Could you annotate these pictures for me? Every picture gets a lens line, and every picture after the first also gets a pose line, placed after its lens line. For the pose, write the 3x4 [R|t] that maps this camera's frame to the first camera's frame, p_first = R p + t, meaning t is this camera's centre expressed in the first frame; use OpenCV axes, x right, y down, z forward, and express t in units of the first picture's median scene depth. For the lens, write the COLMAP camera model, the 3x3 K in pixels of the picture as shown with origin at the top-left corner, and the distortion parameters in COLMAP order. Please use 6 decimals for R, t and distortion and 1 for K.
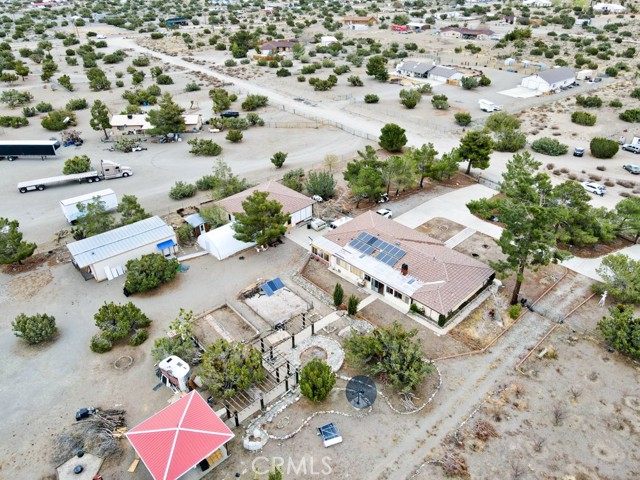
lens RADIAL K [[470.1, 0, 320.0], [0, 470.1, 240.0], [0, 0, 1]] dist [0.009466, 0.005362]
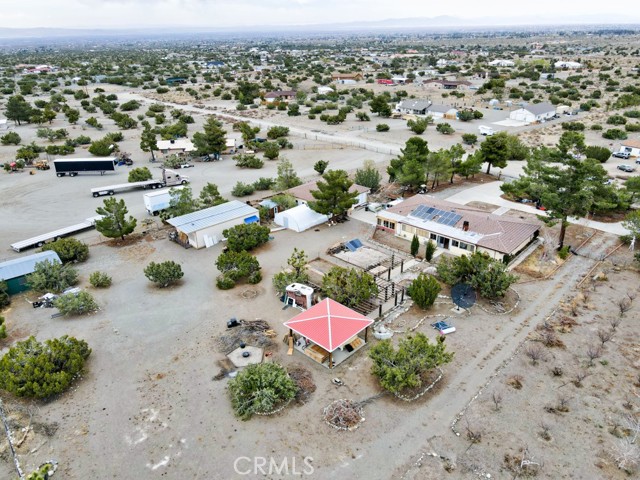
lens RADIAL K [[470.1, 0, 320.0], [0, 470.1, 240.0], [0, 0, 1]] dist [0.009466, 0.005362]
pose [[0.998314, -0.029437, 0.050020, -0.134865], [0.035481, 0.991573, -0.124599, 0.127074], [-0.045931, 0.126164, 0.990946, -0.081731]]
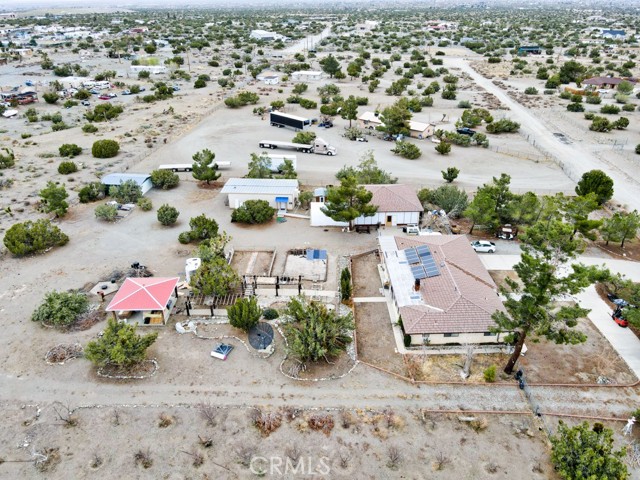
lens RADIAL K [[470.1, 0, 320.0], [0, 470.1, 240.0], [0, 0, 1]] dist [0.009466, 0.005362]
pose [[0.730133, 0.333632, -0.596319, 0.317520], [-0.363994, 0.928473, 0.073794, -0.011669], [0.578286, 0.163177, 0.799349, 0.052423]]
